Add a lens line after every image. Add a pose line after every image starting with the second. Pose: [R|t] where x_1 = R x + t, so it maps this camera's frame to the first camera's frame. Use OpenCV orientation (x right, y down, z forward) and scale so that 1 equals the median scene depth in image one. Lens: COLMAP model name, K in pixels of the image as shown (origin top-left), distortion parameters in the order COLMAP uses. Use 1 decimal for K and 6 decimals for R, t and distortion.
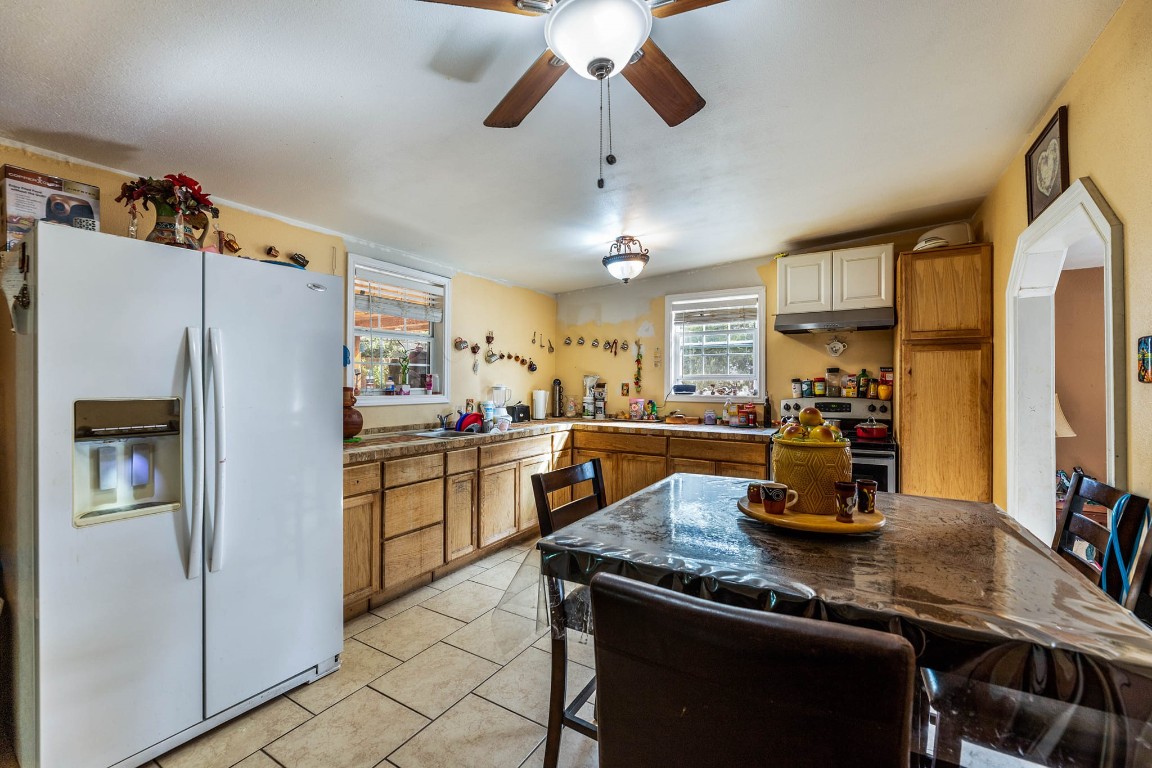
lens RADIAL K [[465.8, 0, 578.2], [0, 465.8, 379.2], [0, 0, 1]] dist [-0.001862, 0.000197]
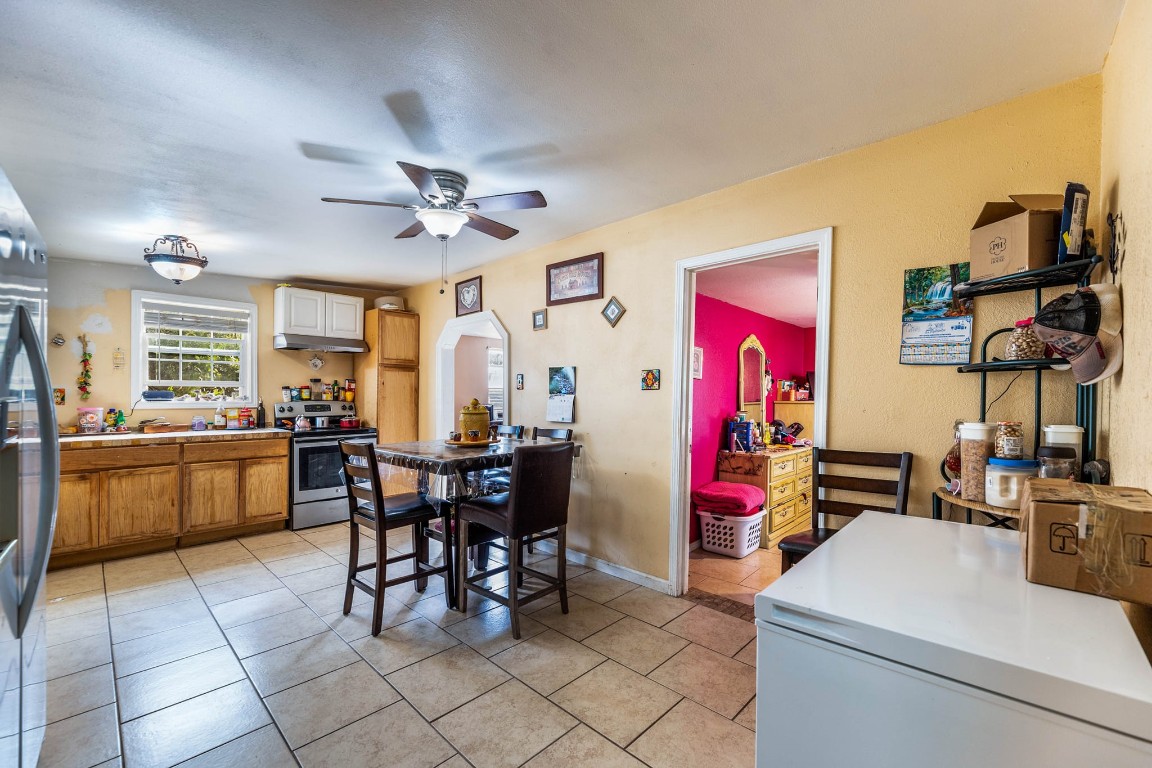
lens RADIAL K [[465.8, 0, 579.1], [0, 465.8, 394.2], [0, 0, 1]] dist [-0.001862, 0.000197]
pose [[0.214769, -0.000046, 0.976665, -0.581349], [-0.009199, 0.999956, 0.002070, 0.010439], [-0.976622, -0.009429, 0.214759, -0.018702]]
